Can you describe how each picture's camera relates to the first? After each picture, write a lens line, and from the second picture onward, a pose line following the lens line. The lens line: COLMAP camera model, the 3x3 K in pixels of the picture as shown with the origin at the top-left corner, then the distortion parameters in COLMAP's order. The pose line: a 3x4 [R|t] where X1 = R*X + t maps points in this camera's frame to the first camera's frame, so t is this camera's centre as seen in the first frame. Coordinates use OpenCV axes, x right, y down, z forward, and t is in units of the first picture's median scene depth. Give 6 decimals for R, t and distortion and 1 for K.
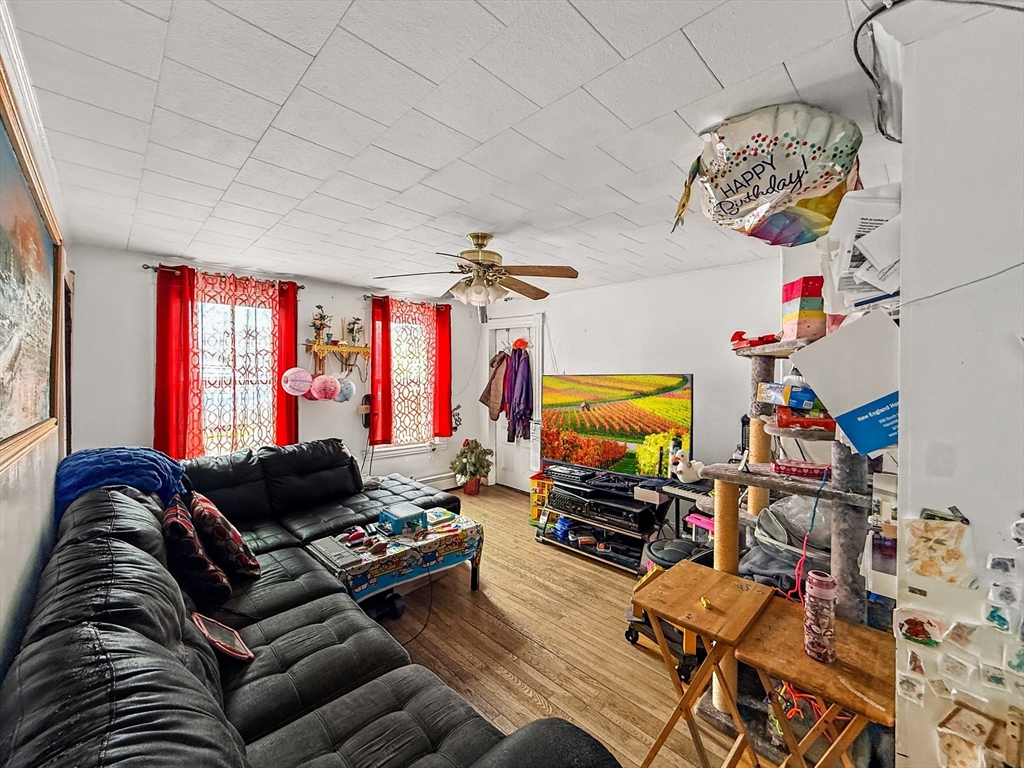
lens RADIAL K [[436.2, 0, 520.7], [0, 436.2, 370.0], [0, 0, 1]] dist [0.001669, 0.000155]
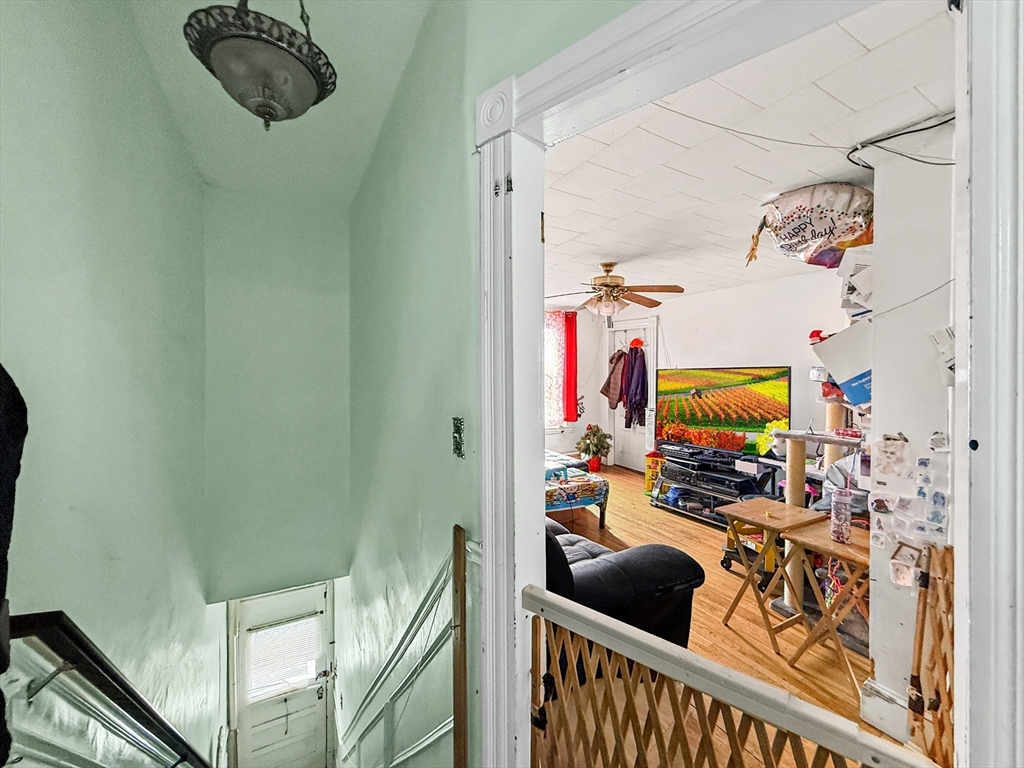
lens RADIAL K [[436.2, 0, 520.7], [0, 436.2, 370.0], [0, 0, 1]] dist [0.001669, 0.000155]
pose [[0.967744, 0.001612, -0.251932, -0.011851], [-0.001876, 0.999998, -0.000807, 0.022276], [0.251930, 0.001254, 0.967745, -0.351635]]
